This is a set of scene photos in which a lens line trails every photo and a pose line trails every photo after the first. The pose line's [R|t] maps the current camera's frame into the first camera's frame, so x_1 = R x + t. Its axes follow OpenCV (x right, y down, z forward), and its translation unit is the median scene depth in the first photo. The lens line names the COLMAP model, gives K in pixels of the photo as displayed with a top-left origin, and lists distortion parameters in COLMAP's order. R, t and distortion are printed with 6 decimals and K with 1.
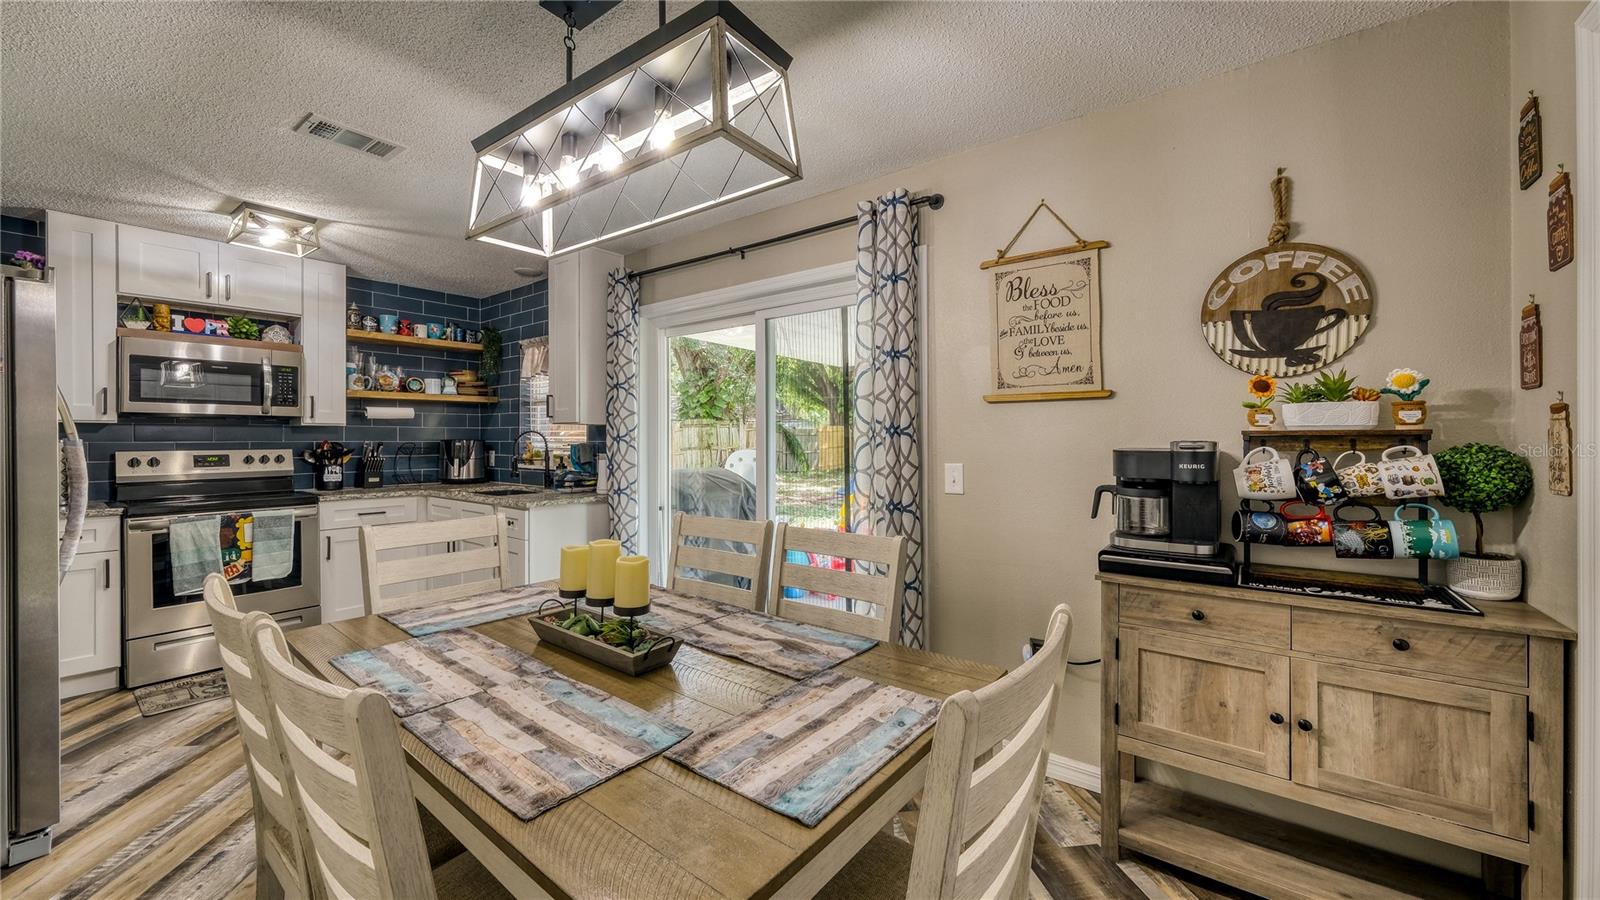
lens RADIAL K [[582.3, 0, 811.3], [0, 582.3, 440.2], [0, 0, 1]] dist [0.001275, 0.000136]
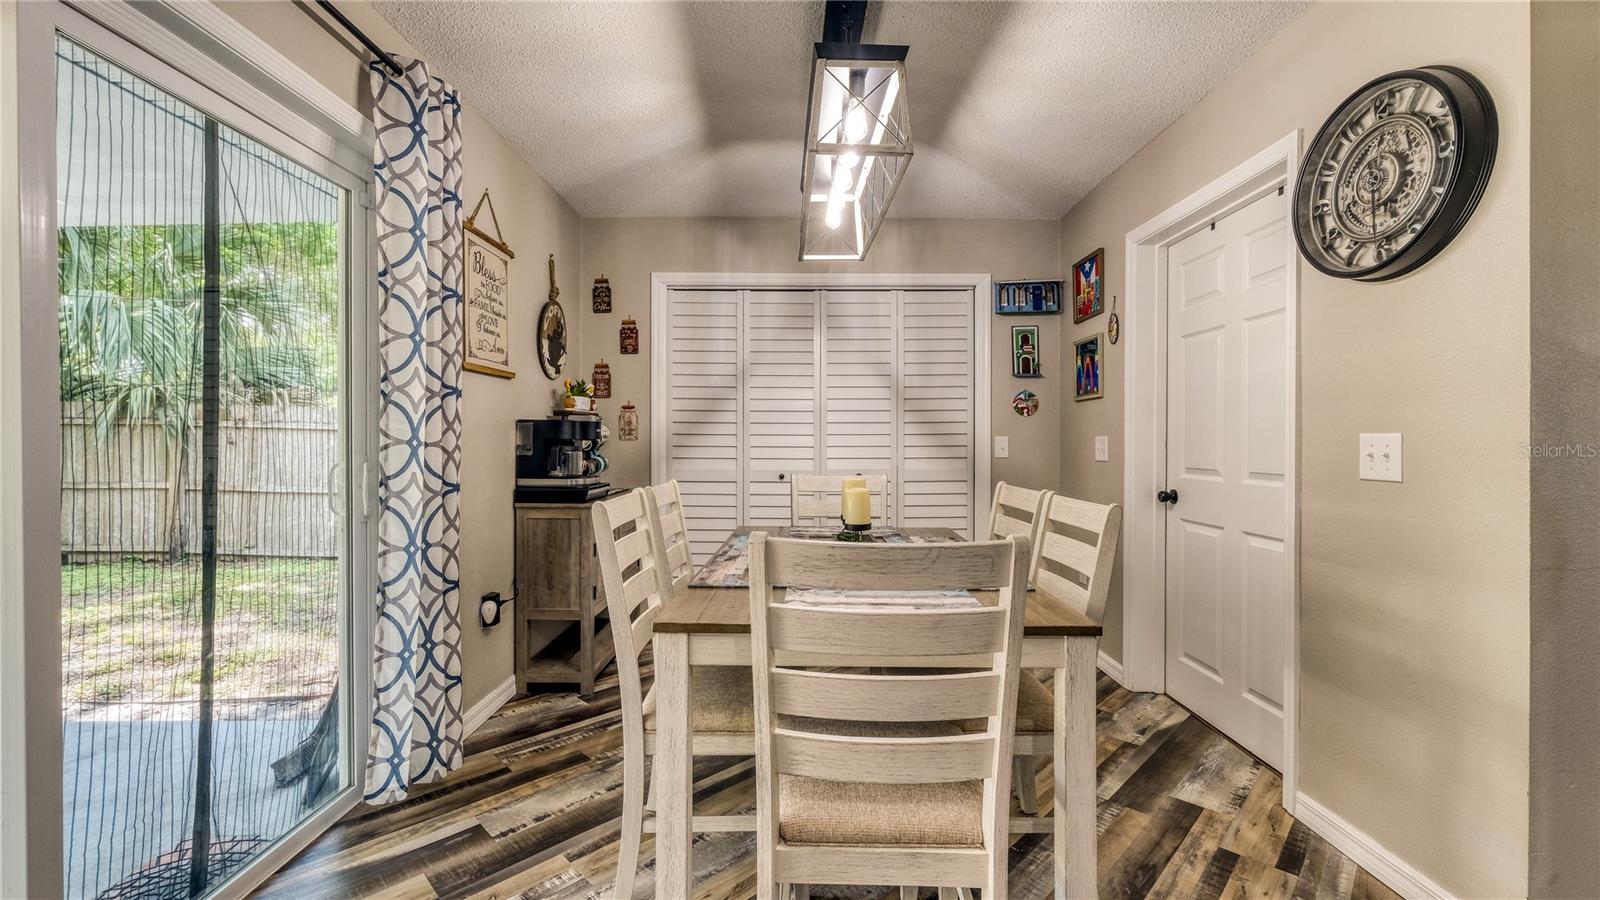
lens RADIAL K [[661.0, 0, 802.1], [0, 661.0, 444.2], [0, 0, 1]] dist [-0.015669, 0.013642]
pose [[-0.593229, -0.003624, 0.805026, -0.581214], [0.002235, 0.999979, 0.006148, 0.034964], [-0.805031, 0.005447, -0.593208, 0.777295]]
